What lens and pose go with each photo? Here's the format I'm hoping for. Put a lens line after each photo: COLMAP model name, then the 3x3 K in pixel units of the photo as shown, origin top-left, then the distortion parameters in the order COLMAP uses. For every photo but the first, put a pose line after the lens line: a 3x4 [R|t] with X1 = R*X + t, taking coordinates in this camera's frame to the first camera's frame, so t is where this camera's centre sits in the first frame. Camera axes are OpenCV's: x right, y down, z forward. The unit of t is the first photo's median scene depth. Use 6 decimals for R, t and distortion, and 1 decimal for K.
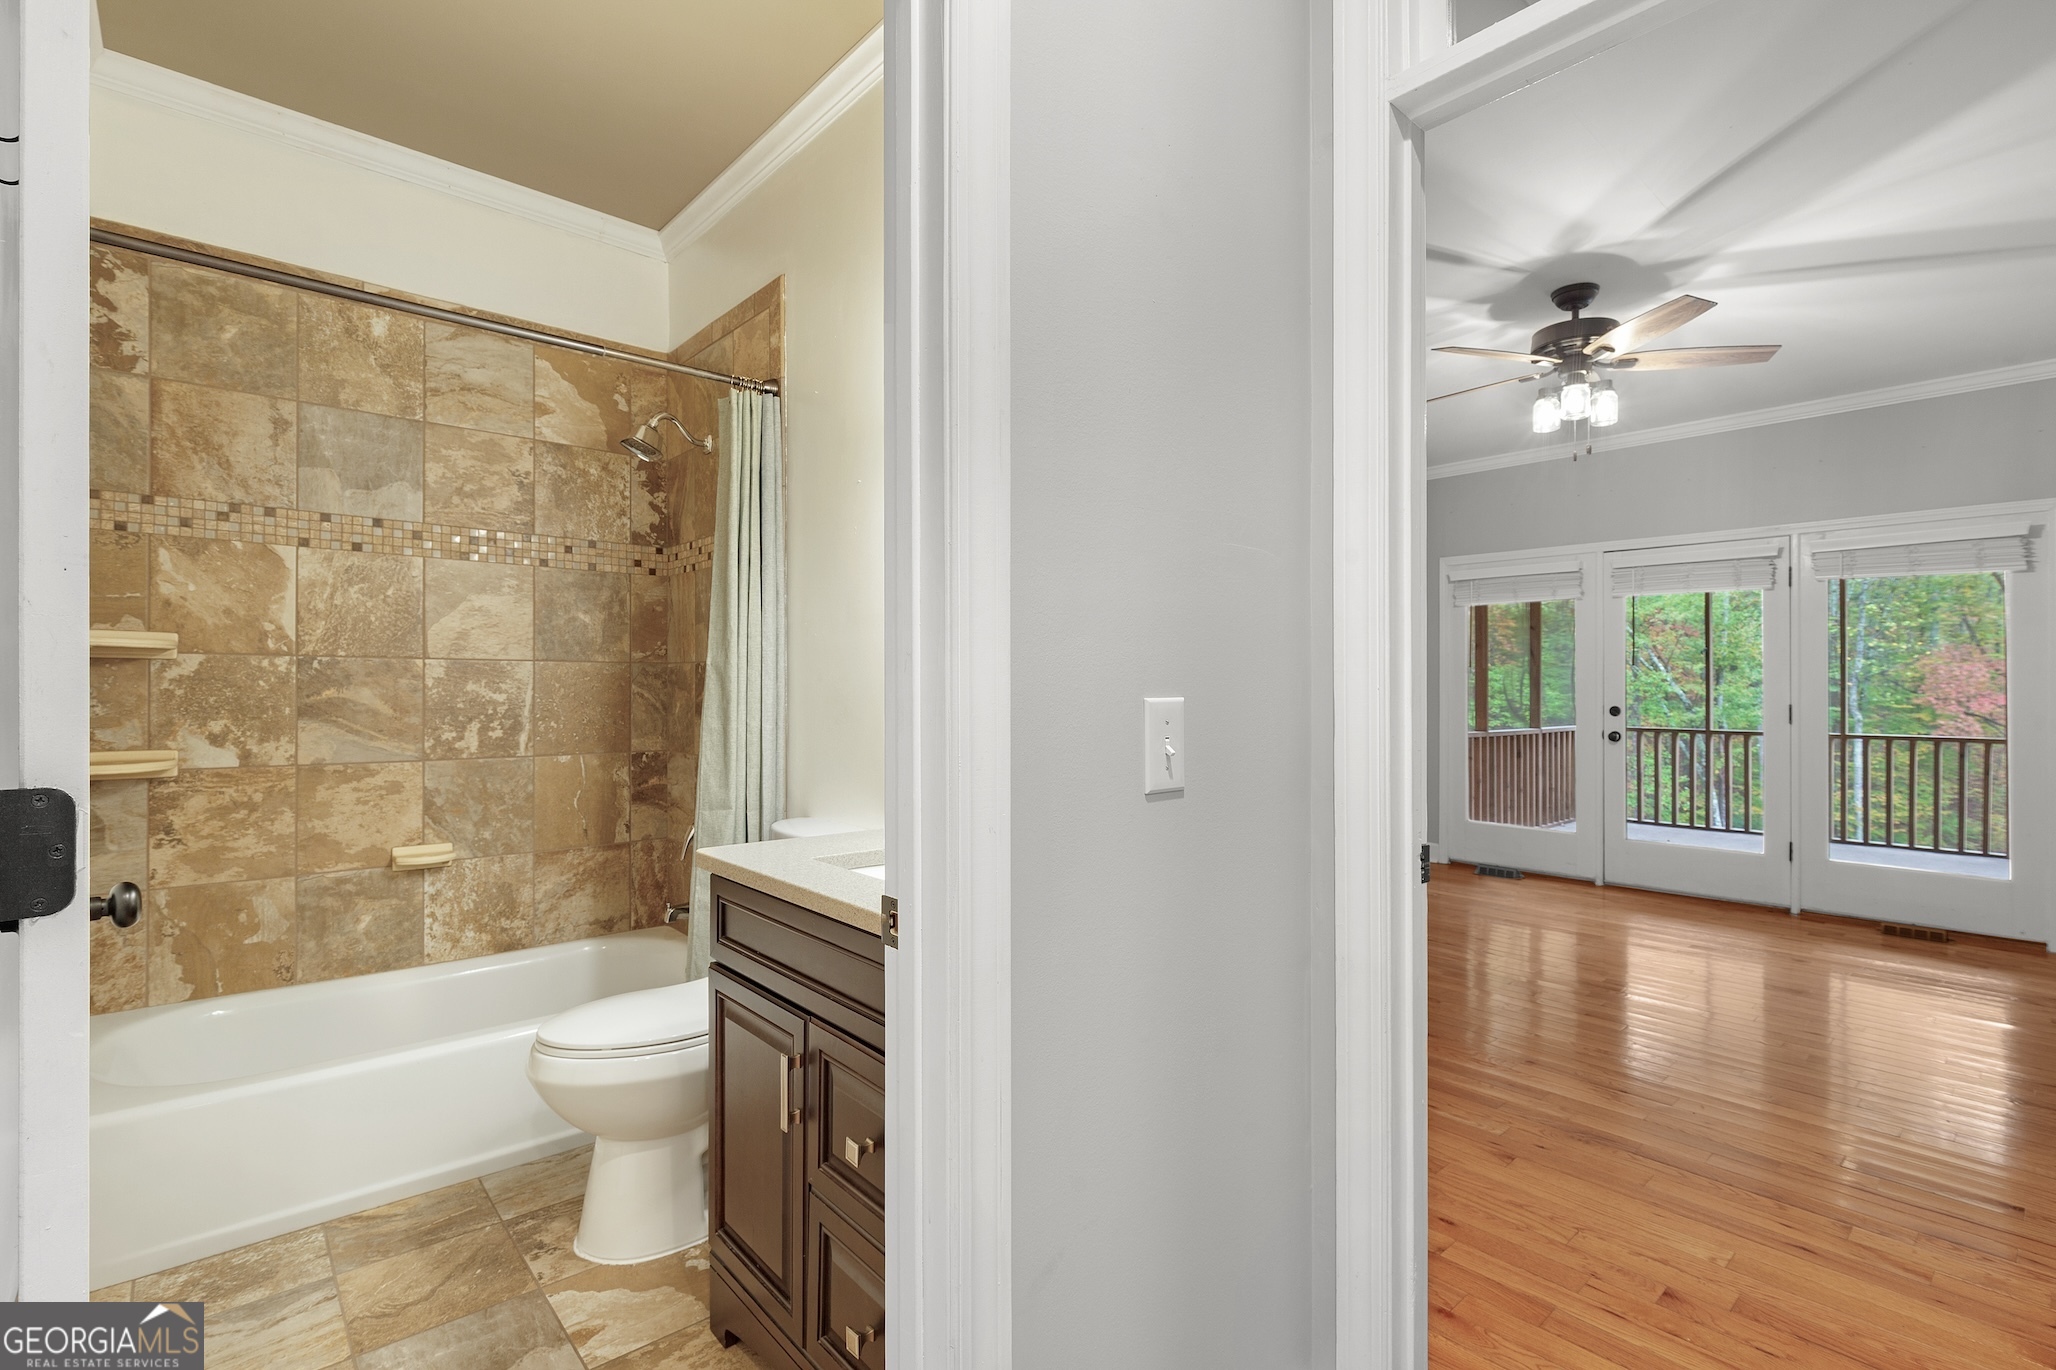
lens RADIAL K [[931.3, 0, 1086.6], [0, 931.3, 673.8], [0, 0, 1]] dist [0.004408, 0.000255]
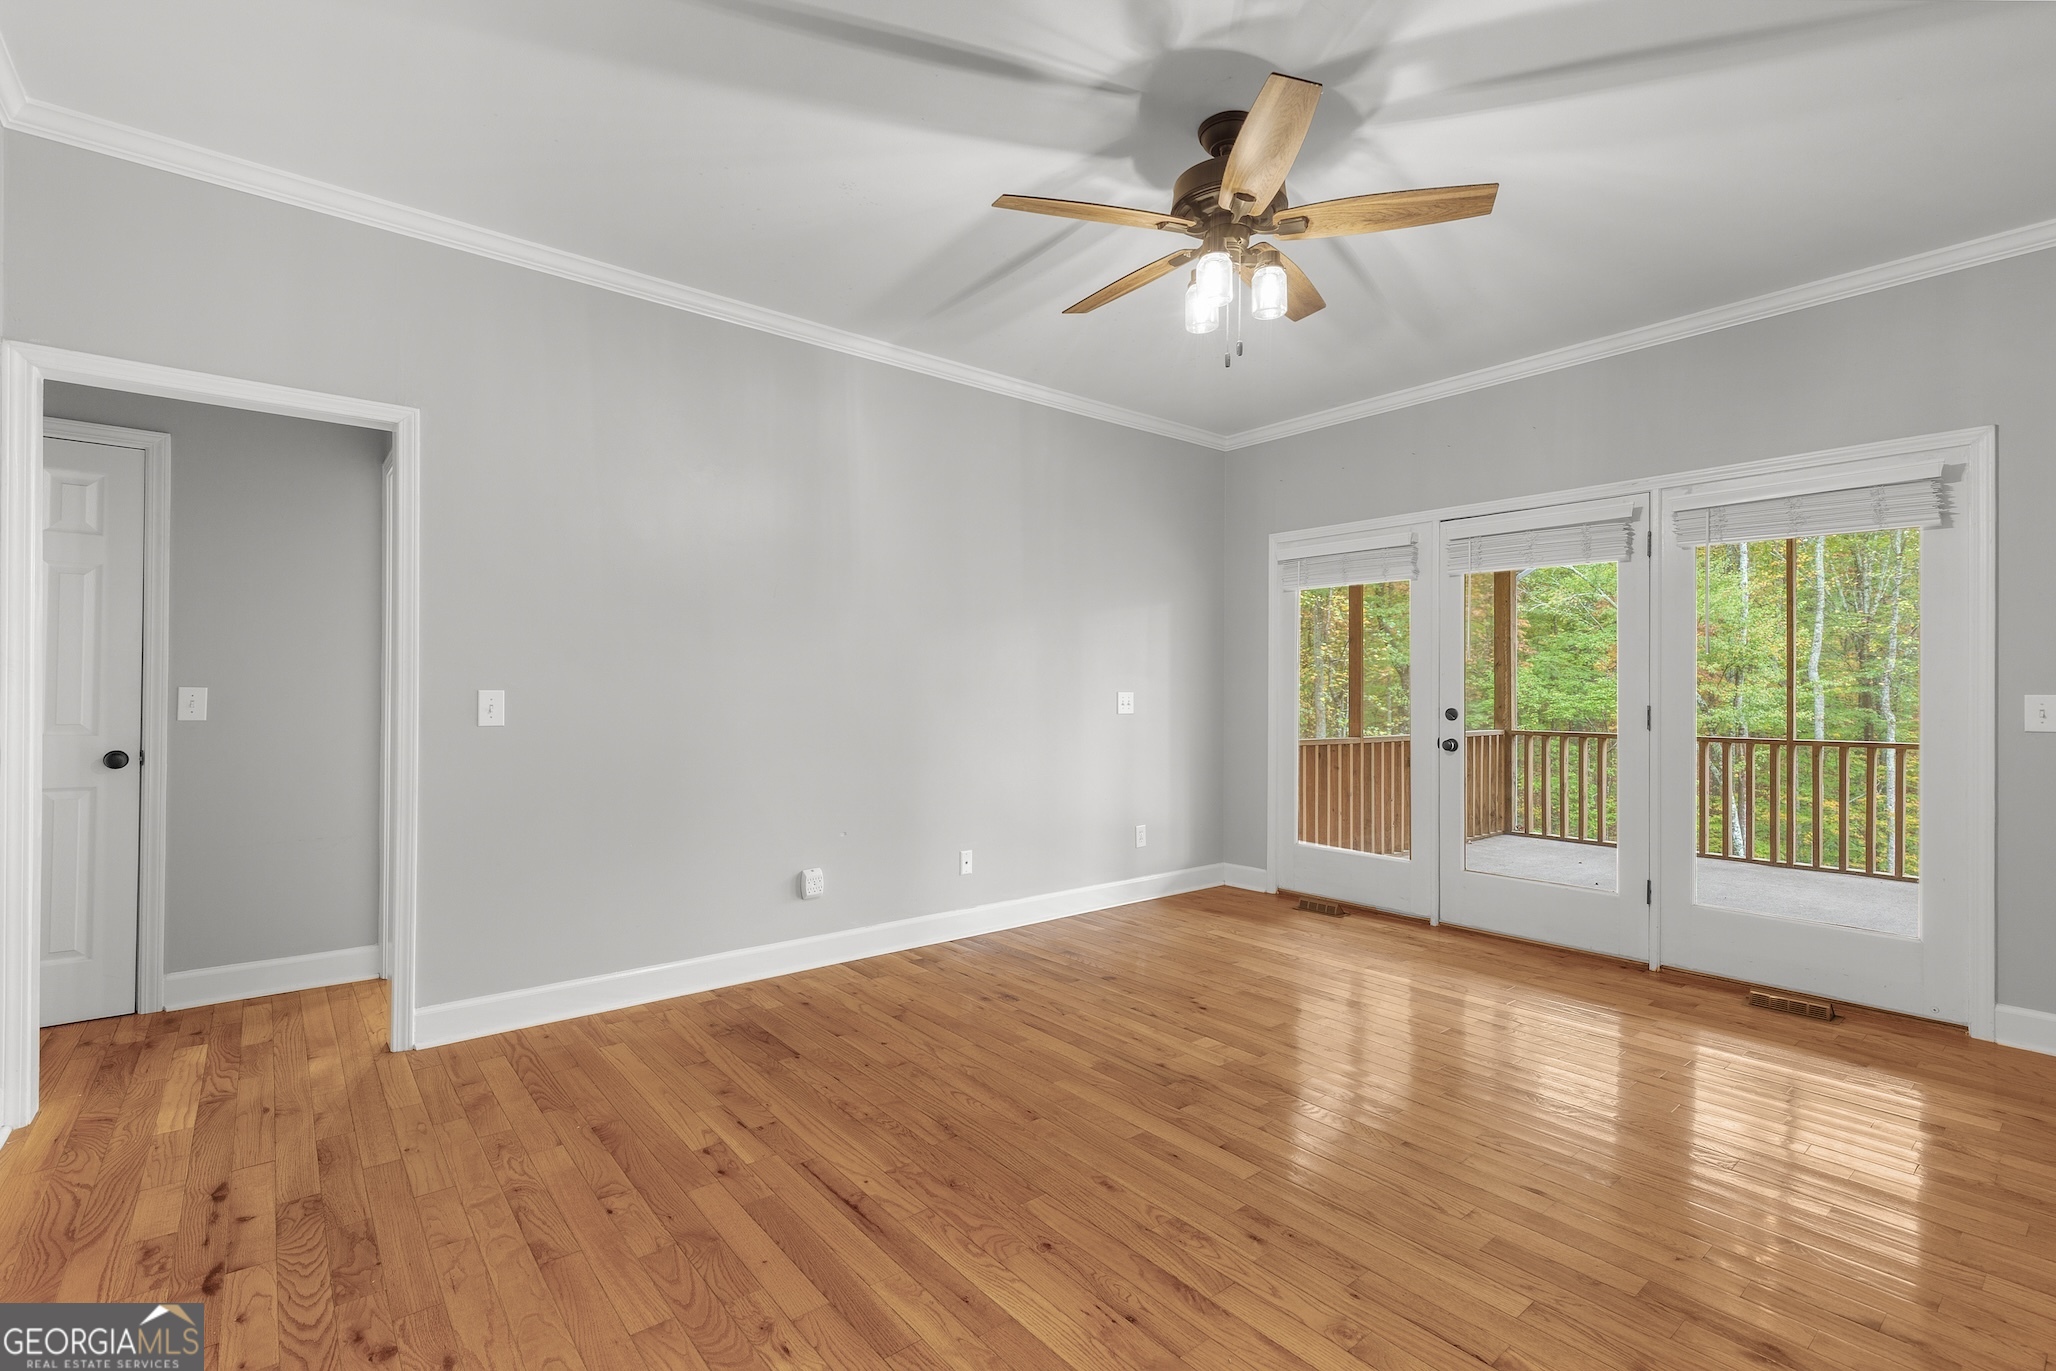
lens RADIAL K [[931.3, 0, 1024.3], [0, 931.3, 684.3], [0, 0, 1]] dist [0.004408, 0.000255]
pose [[0.998405, -0.002698, -0.056401, 0.271765], [0.003220, 0.999953, 0.009168, 0.005255], [0.056373, -0.009335, 0.998366, 0.183932]]
